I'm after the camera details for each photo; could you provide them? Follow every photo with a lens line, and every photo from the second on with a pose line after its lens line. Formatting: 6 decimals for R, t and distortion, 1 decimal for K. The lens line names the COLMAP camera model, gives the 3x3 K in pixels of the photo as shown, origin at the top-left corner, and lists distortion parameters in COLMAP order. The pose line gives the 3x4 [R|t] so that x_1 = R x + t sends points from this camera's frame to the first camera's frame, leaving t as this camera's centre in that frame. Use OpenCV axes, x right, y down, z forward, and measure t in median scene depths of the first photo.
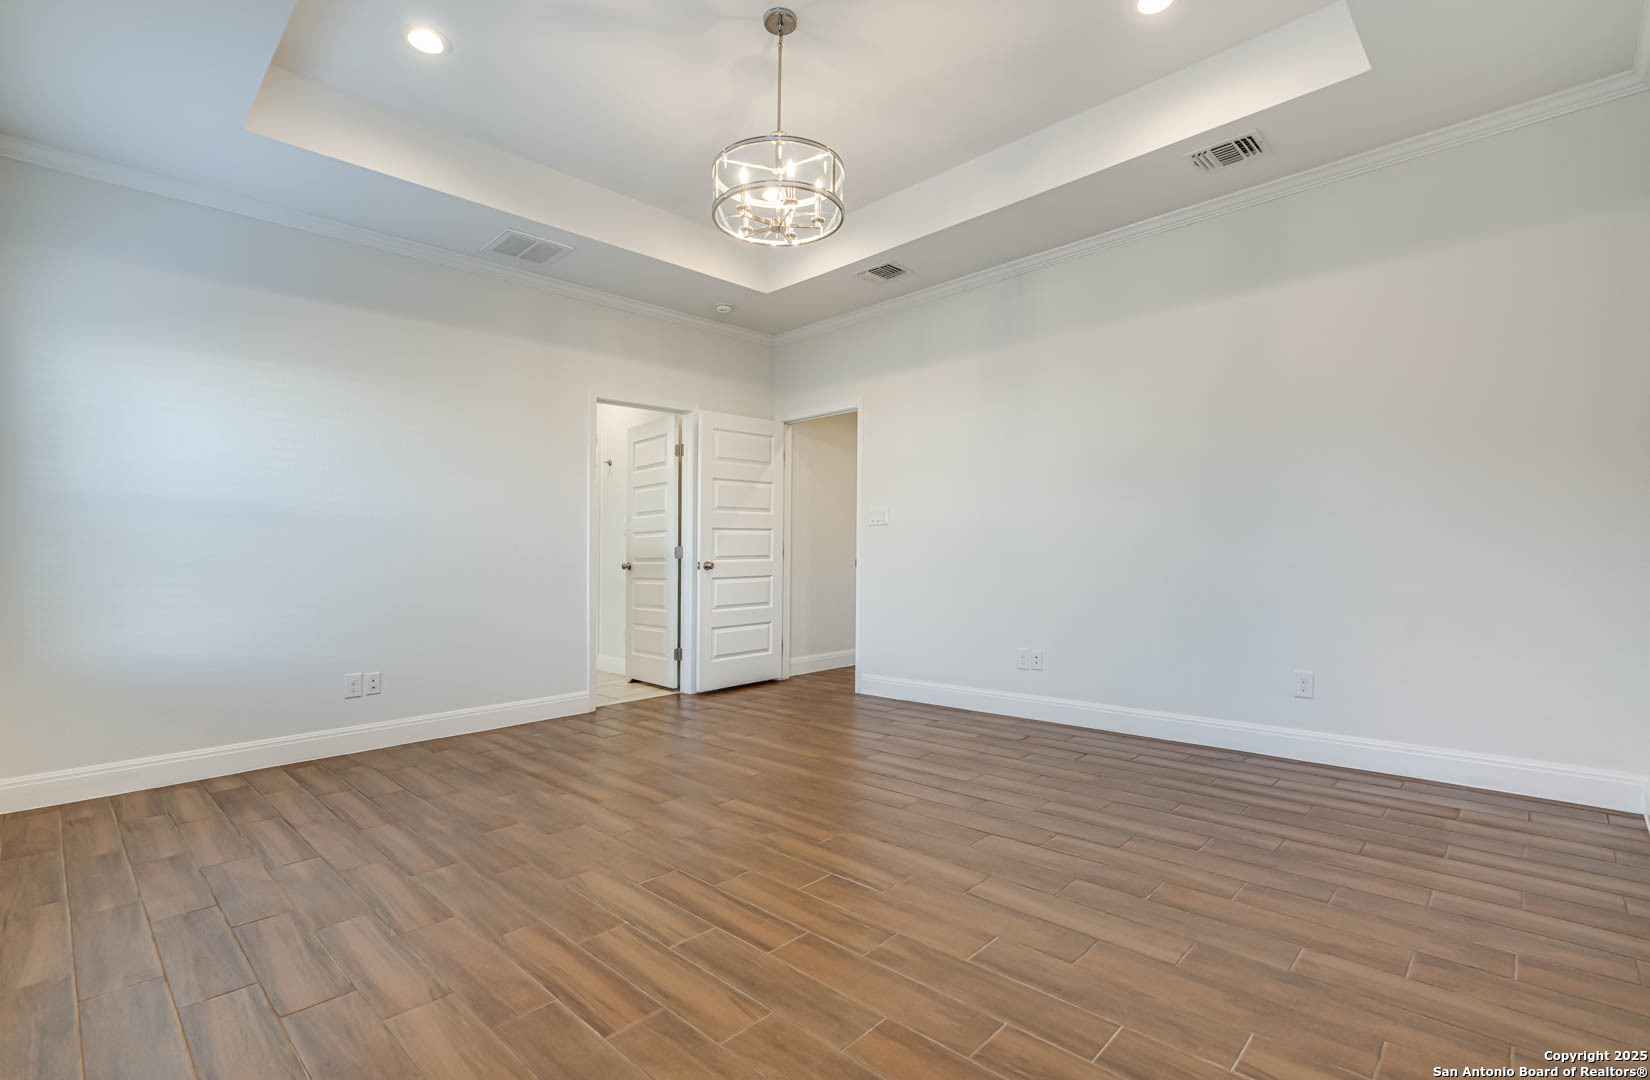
lens RADIAL K [[767.5, 0, 833.7], [0, 767.5, 550.8], [0, 0, 1]] dist [0.001404, 0.000003]
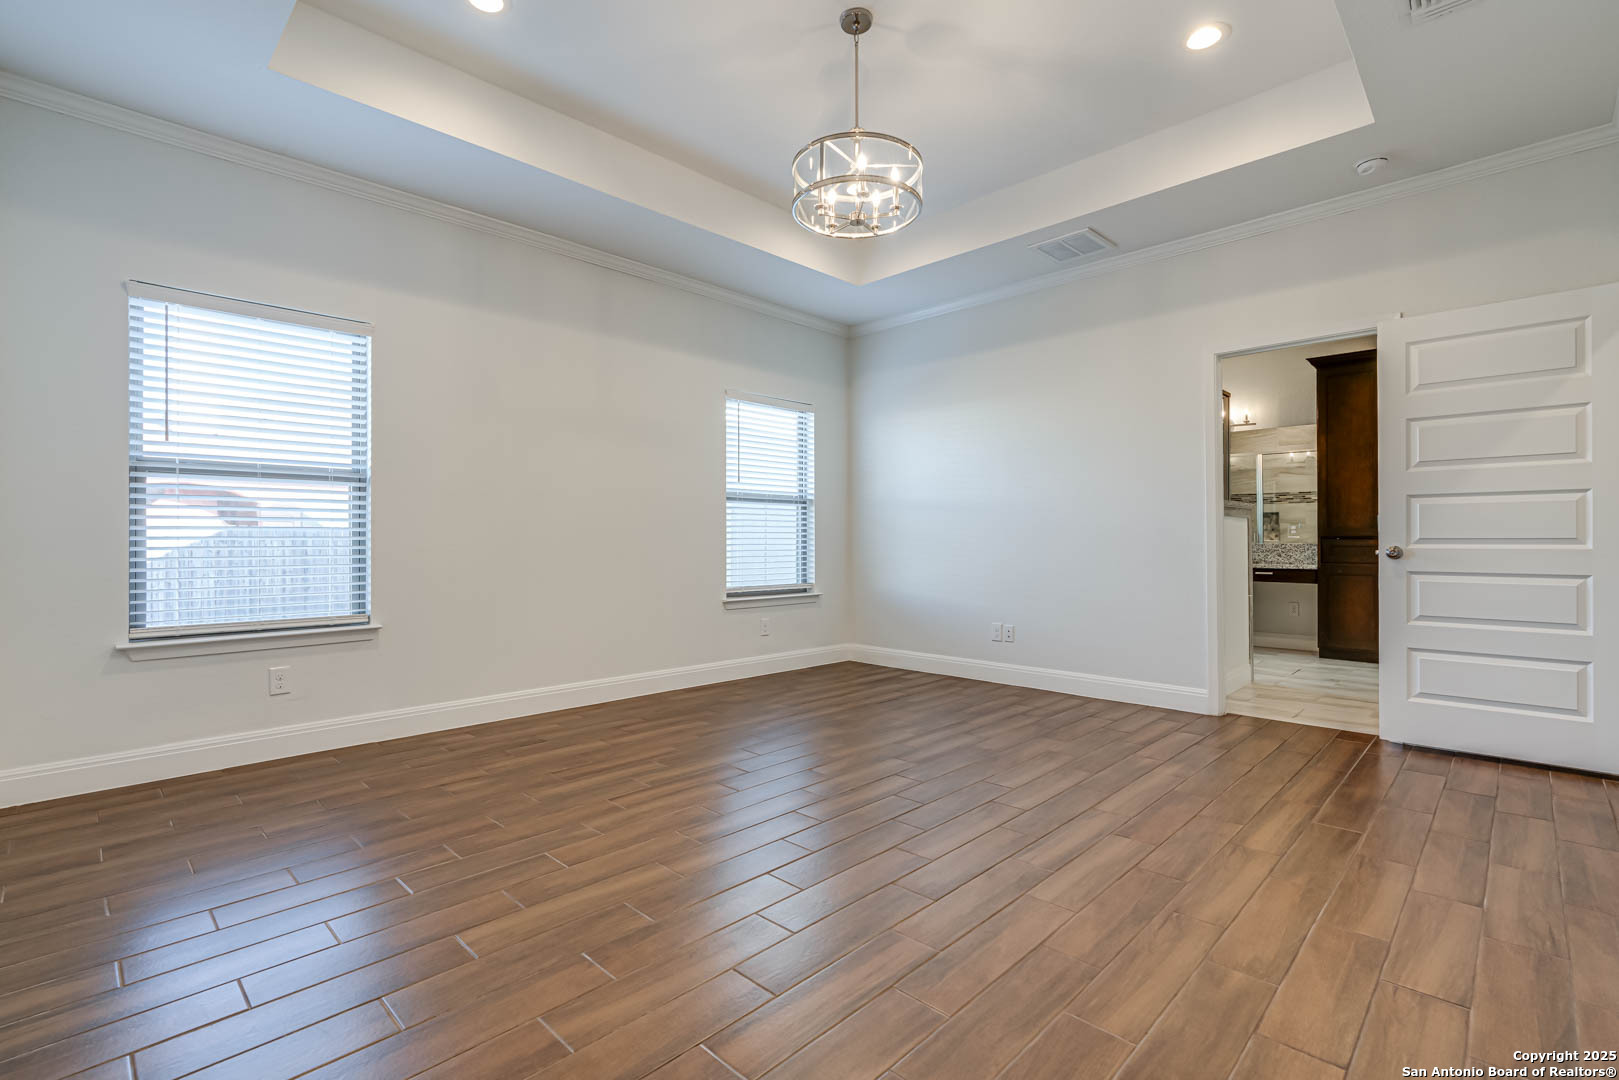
lens RADIAL K [[727.2, 0, 807.0], [0, 727.2, 542.5], [0, 0, 1]] dist [-0.002882, 0.000161]
pose [[-0.024417, 0.015645, -0.999579, 0.690510], [0.011039, 0.999821, 0.015379, -0.007403], [0.999641, -0.010659, -0.024585, 0.731611]]
